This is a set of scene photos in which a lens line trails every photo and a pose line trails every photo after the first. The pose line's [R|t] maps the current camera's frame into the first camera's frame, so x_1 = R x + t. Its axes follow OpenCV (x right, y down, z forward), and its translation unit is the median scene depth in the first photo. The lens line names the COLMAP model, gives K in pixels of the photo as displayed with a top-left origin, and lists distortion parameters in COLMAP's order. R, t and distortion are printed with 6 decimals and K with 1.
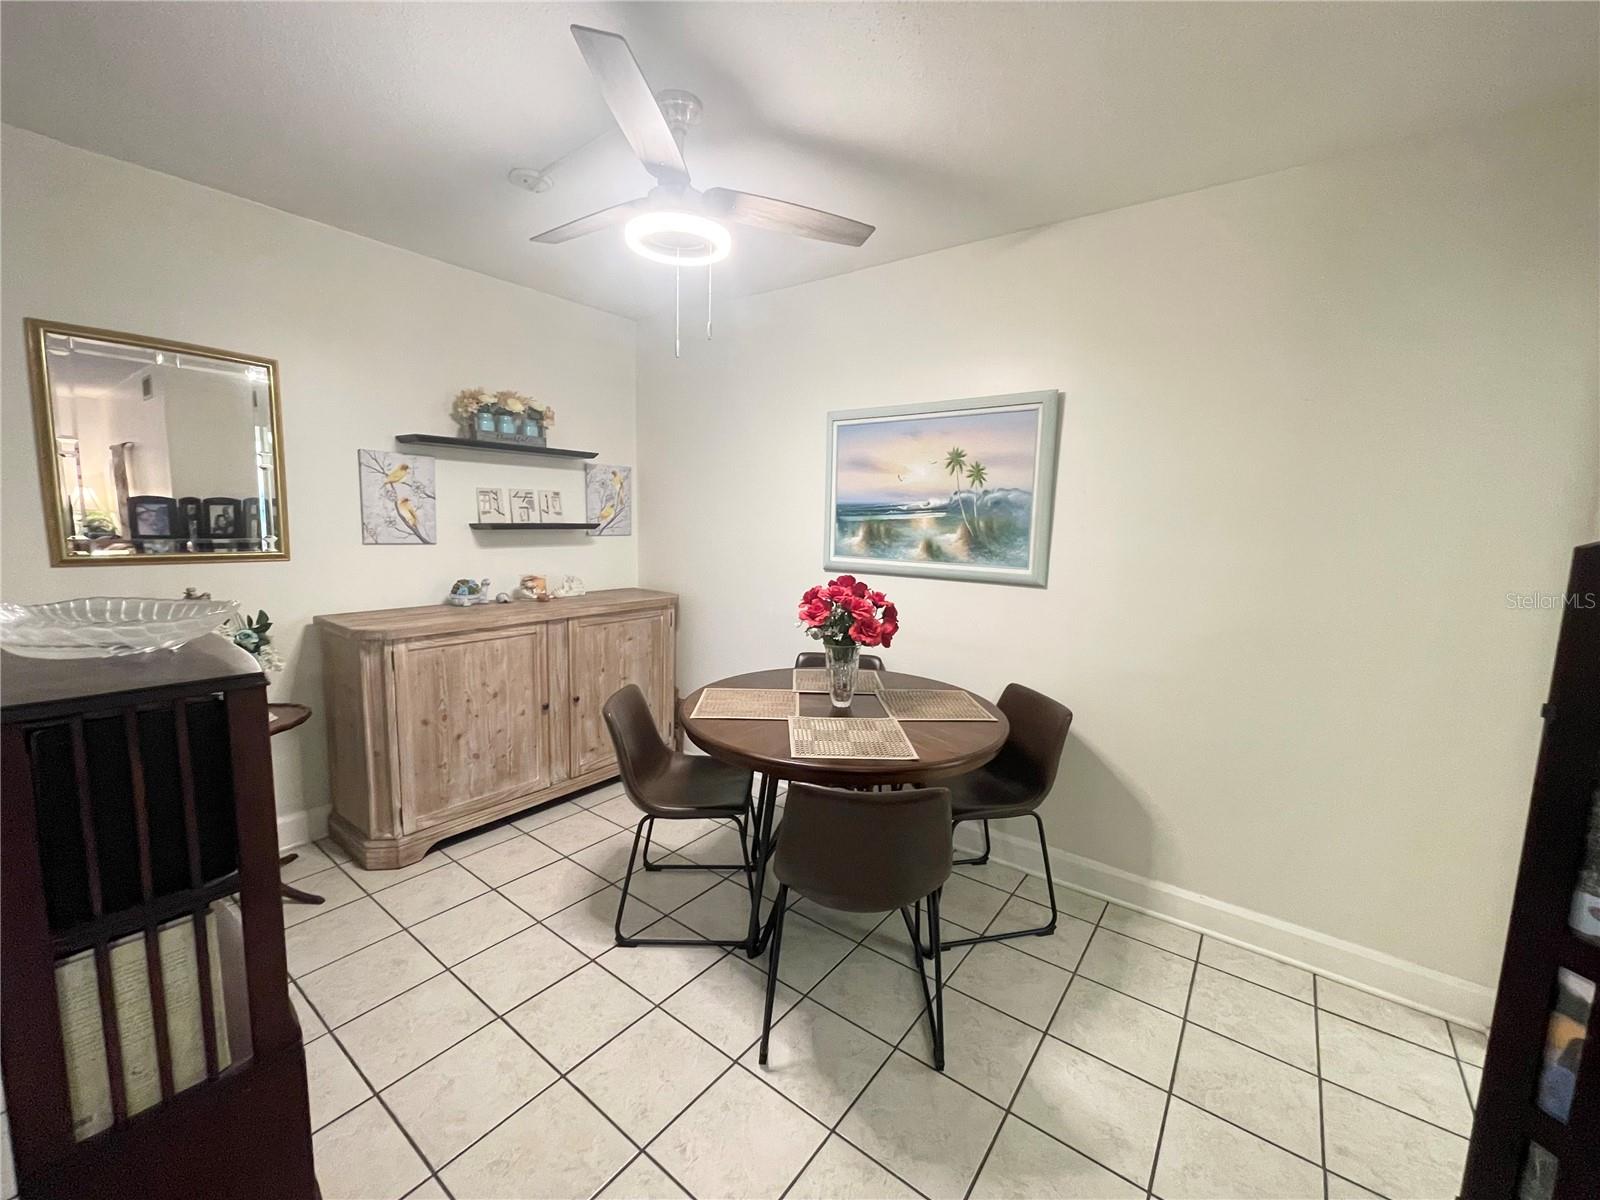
lens RADIAL K [[648.1, 0, 800.0], [0, 648.1, 600.0], [0, 0, 1]] dist [0.000779, -0.000188]
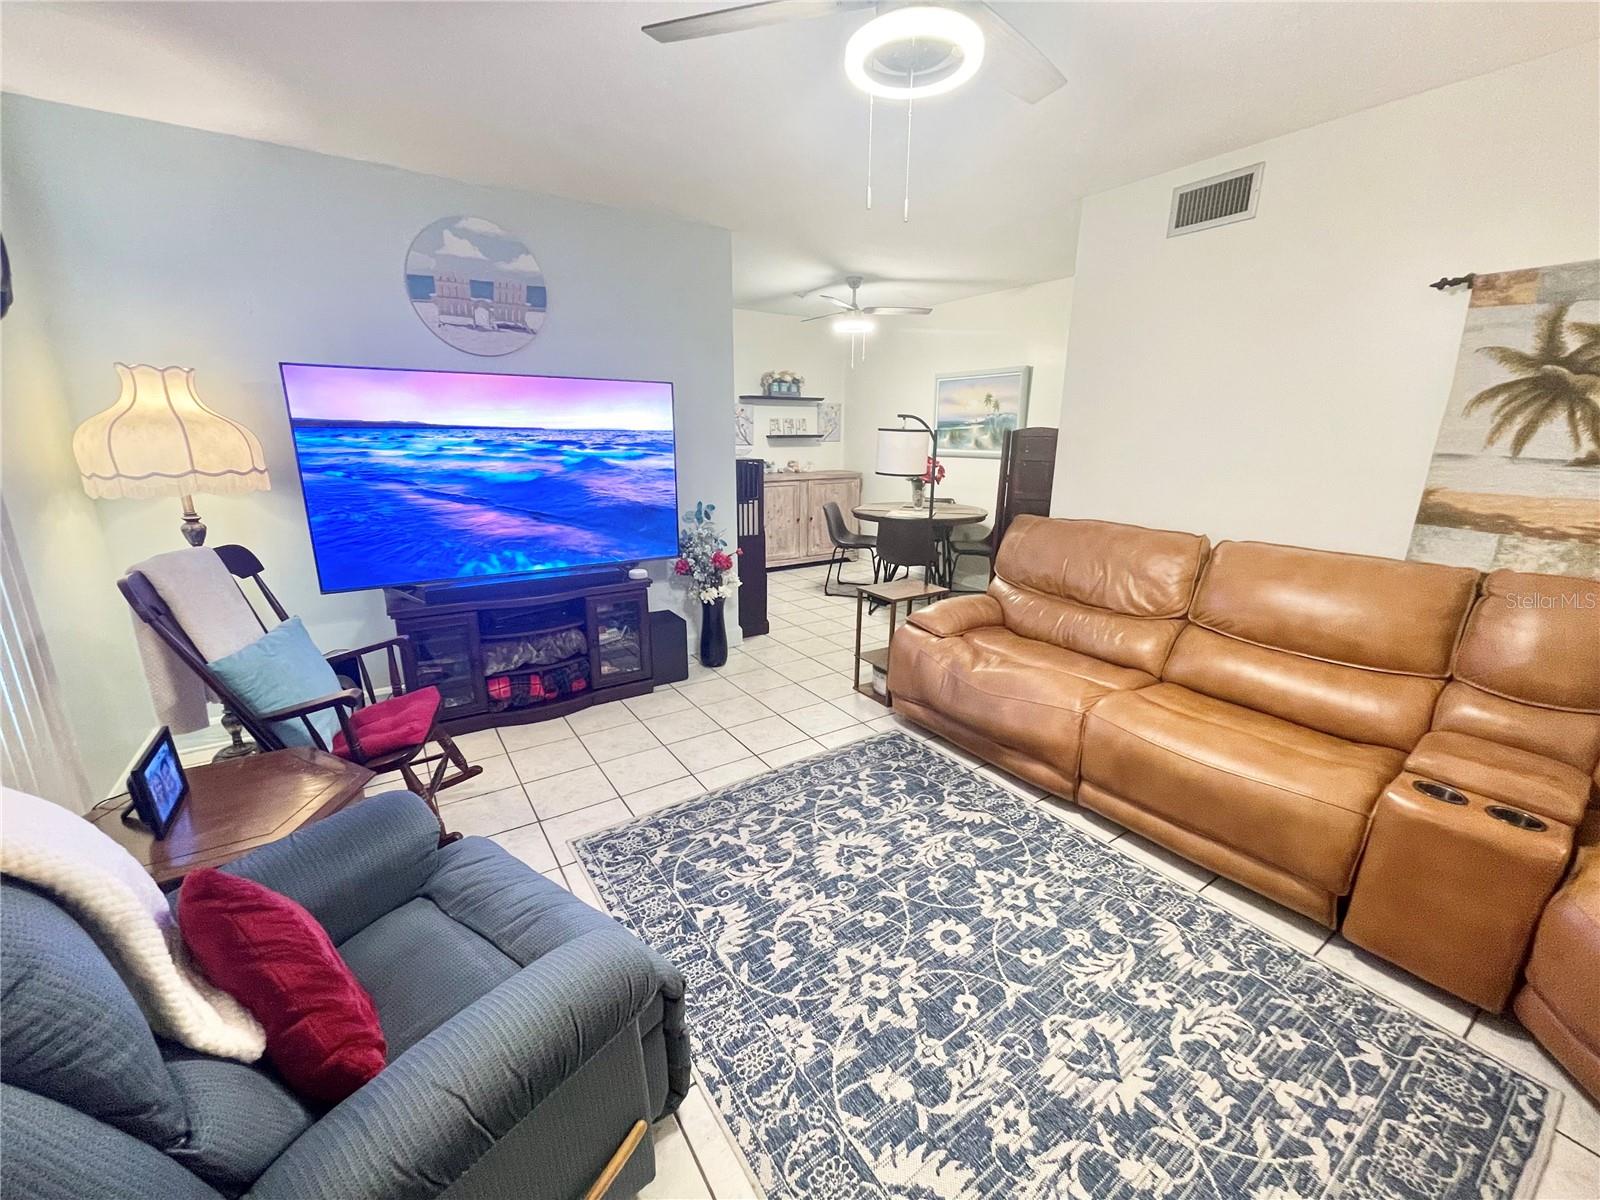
lens RADIAL K [[641.3, 0, 800.0], [0, 641.3, 600.0], [0, 0, 1]] dist [0.000232, -0.003399]
pose [[0.944467, 0.064759, -0.322162, 0.330989], [-0.023828, 0.991305, 0.129413, 0.152410], [0.327741, -0.114550, 0.937798, -1.066424]]
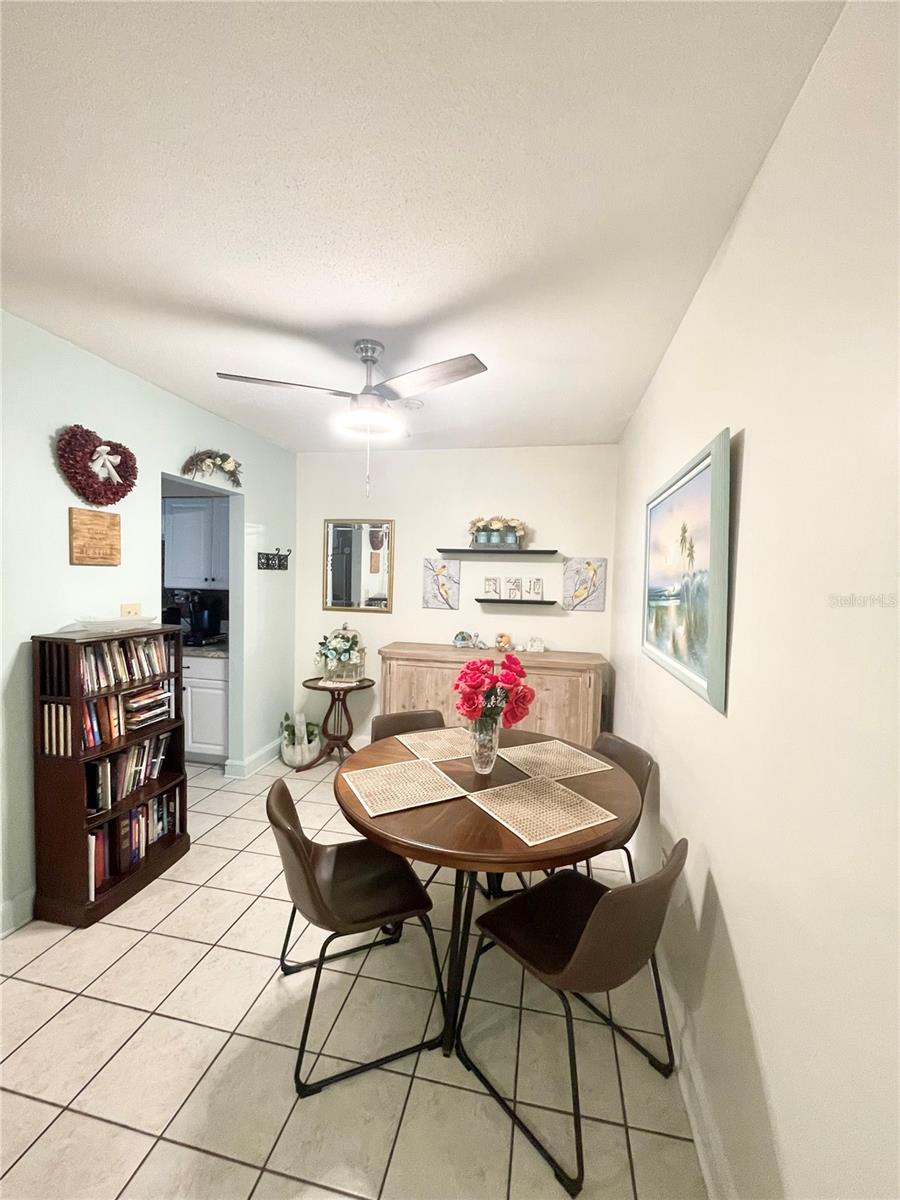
lens RADIAL K [[481.0, 0, 450.0], [0, 481.0, 600.0], [0, 0, 1]] dist [0.000232, -0.003399]
pose [[0.428687, 0.029110, -0.902984, 0.587032], [-0.131902, 0.990788, -0.030680, -0.070355], [0.893772, 0.132258, 0.428578, 0.431306]]
